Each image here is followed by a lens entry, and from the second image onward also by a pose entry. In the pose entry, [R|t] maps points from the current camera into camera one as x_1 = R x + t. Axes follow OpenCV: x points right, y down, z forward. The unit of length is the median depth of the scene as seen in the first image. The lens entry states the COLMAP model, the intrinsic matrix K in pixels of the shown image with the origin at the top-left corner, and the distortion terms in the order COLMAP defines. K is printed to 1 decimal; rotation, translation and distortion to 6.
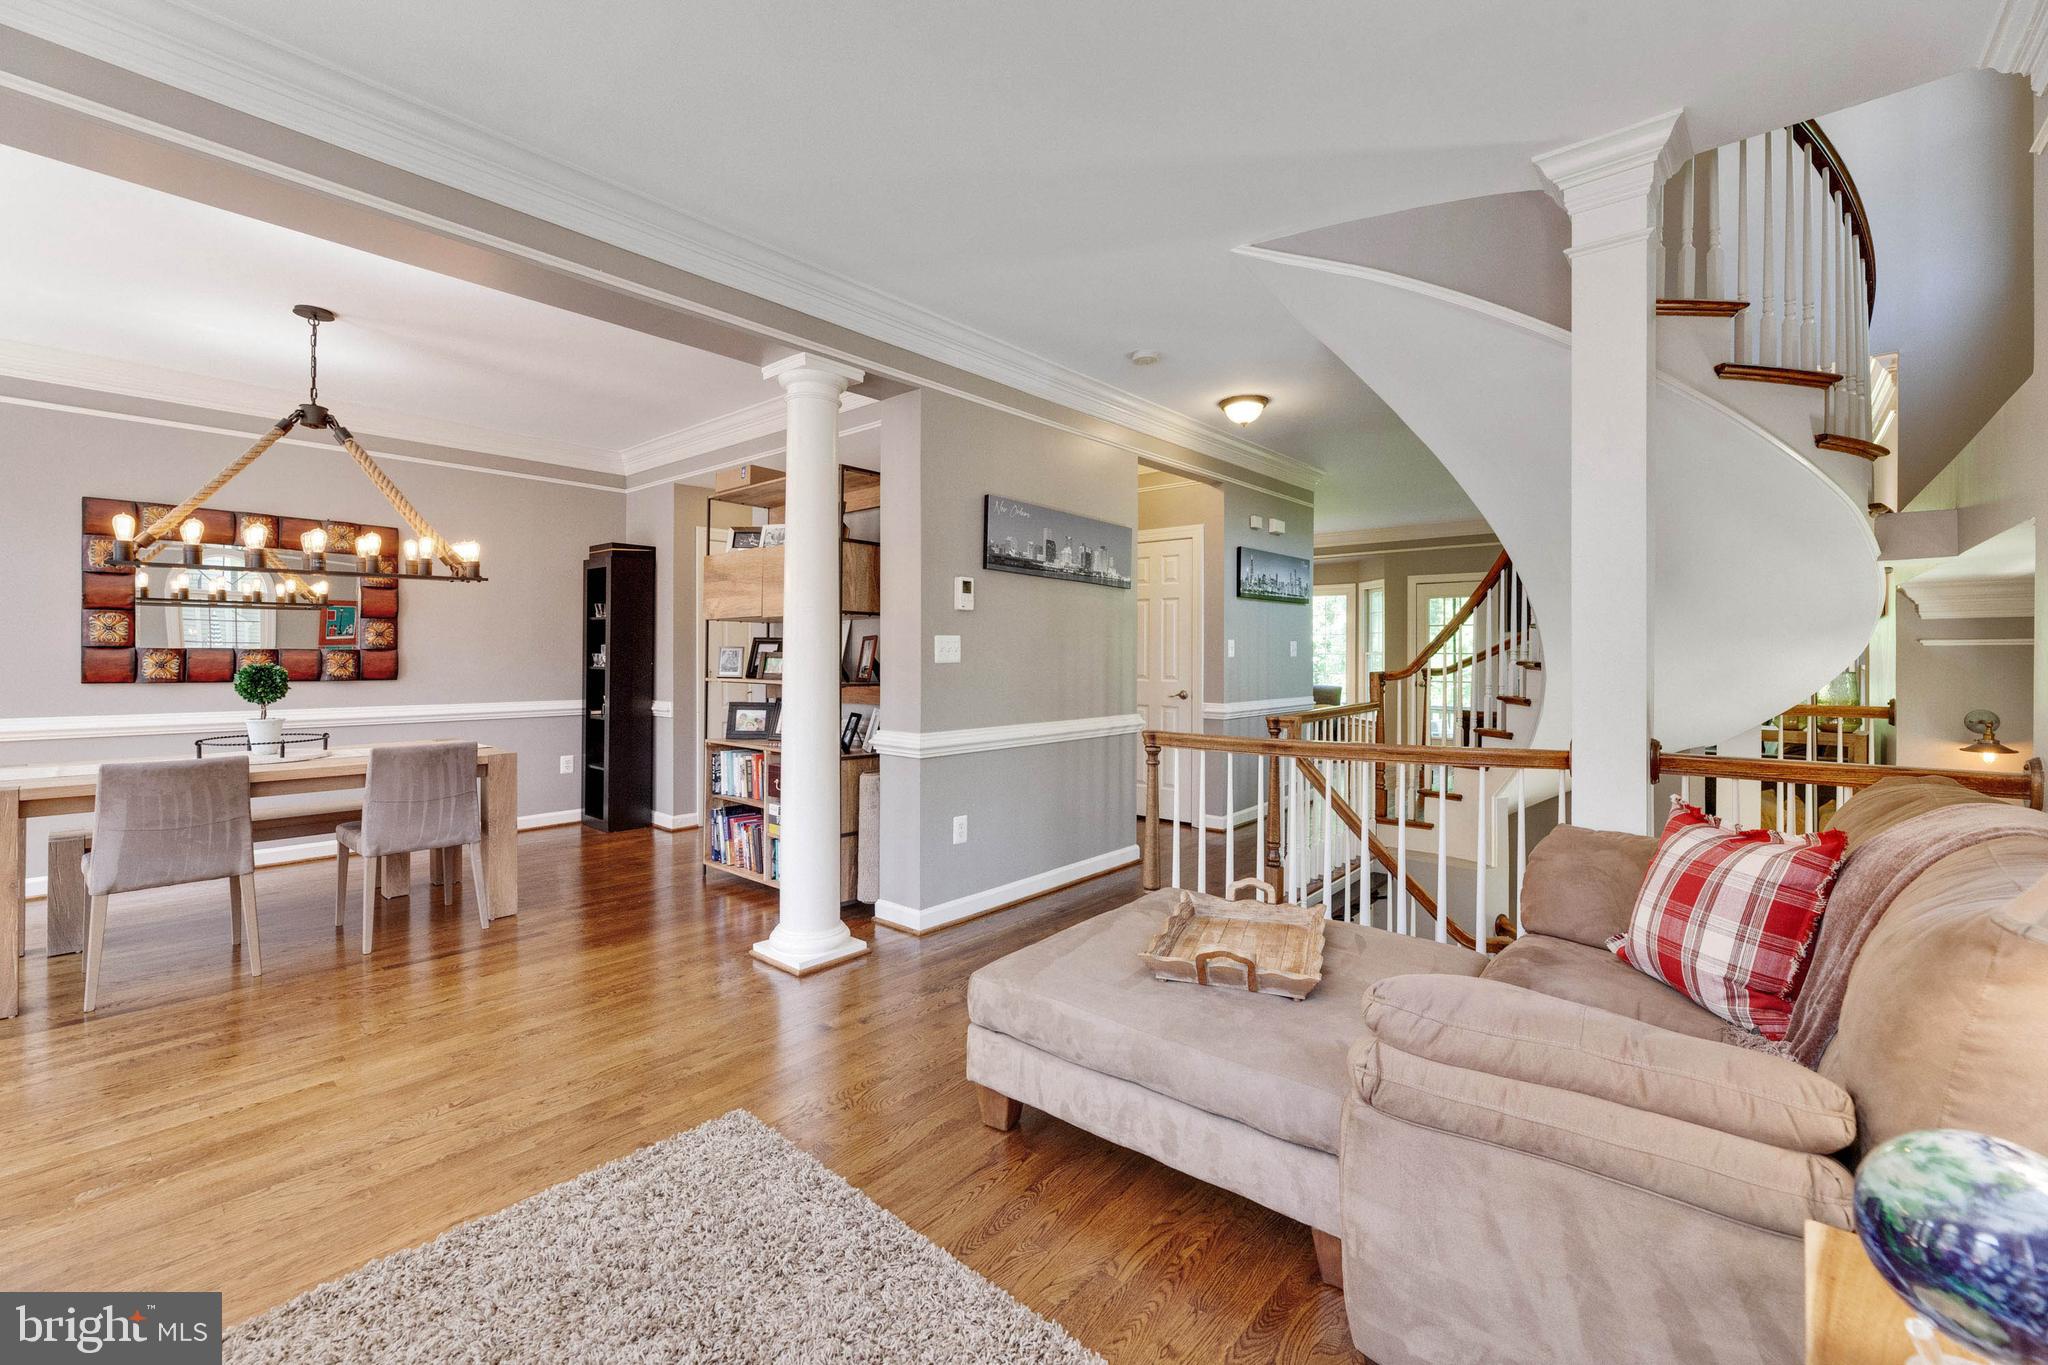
lens RADIAL K [[825.2, 0, 1027.8], [0, 825.2, 674.2], [0, 0, 1]] dist [-0.000622, 0.000216]
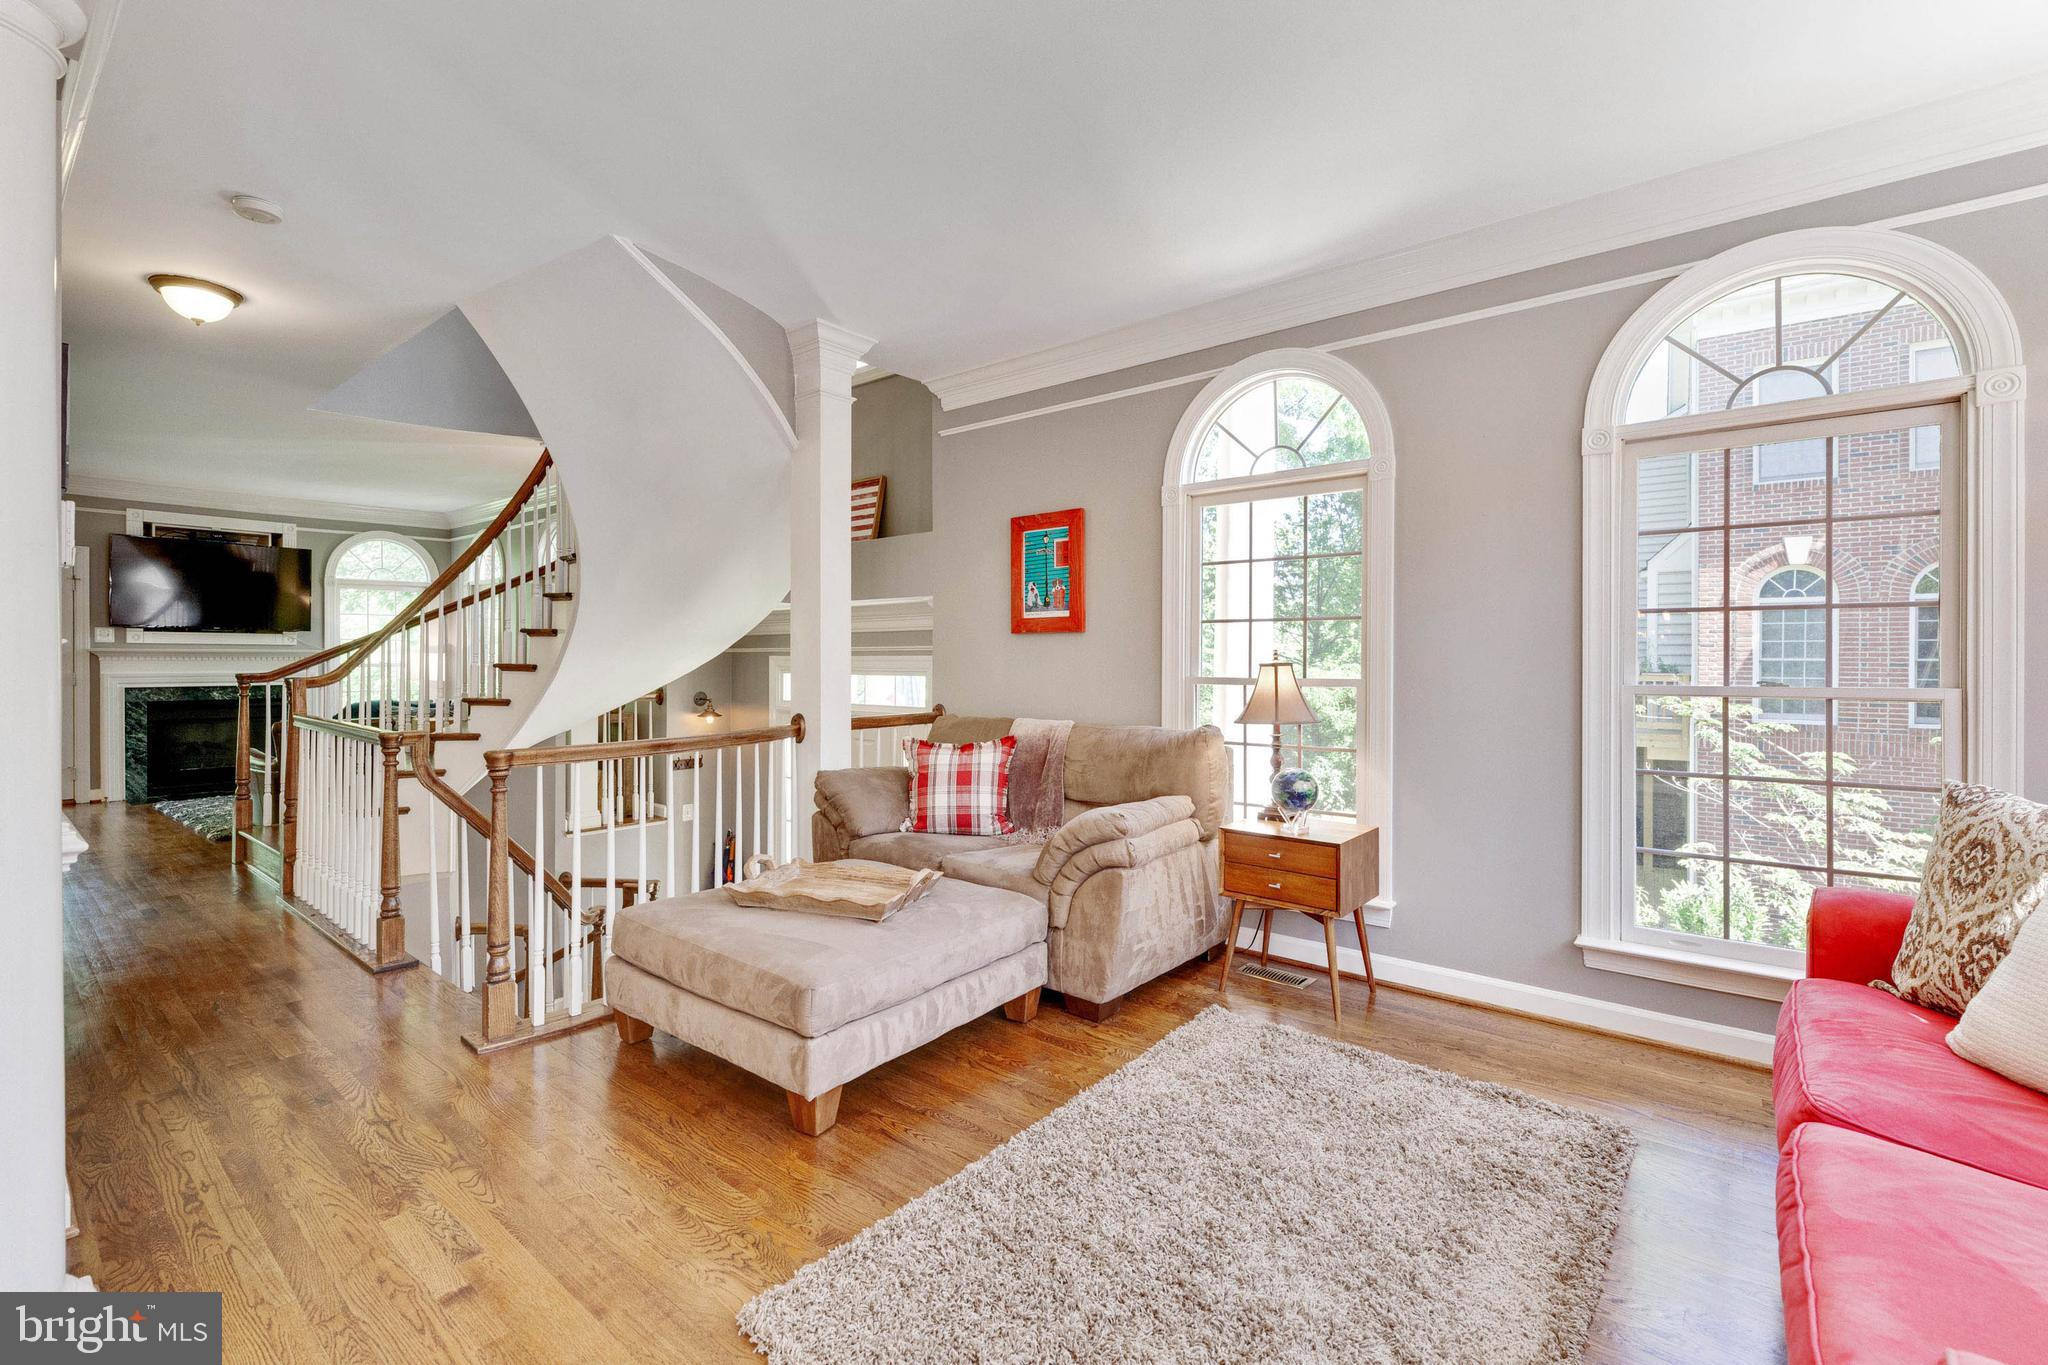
lens RADIAL K [[856.9, 0, 1021.2], [0, 856.9, 672.9], [0, 0, 1]] dist [-0.002086, -0.000445]
pose [[-0.010302, -0.003796, 0.999940, -1.195055], [0.026023, 0.999653, 0.004063, 0.007254], [-0.999608, 0.026064, -0.010200, 0.859110]]
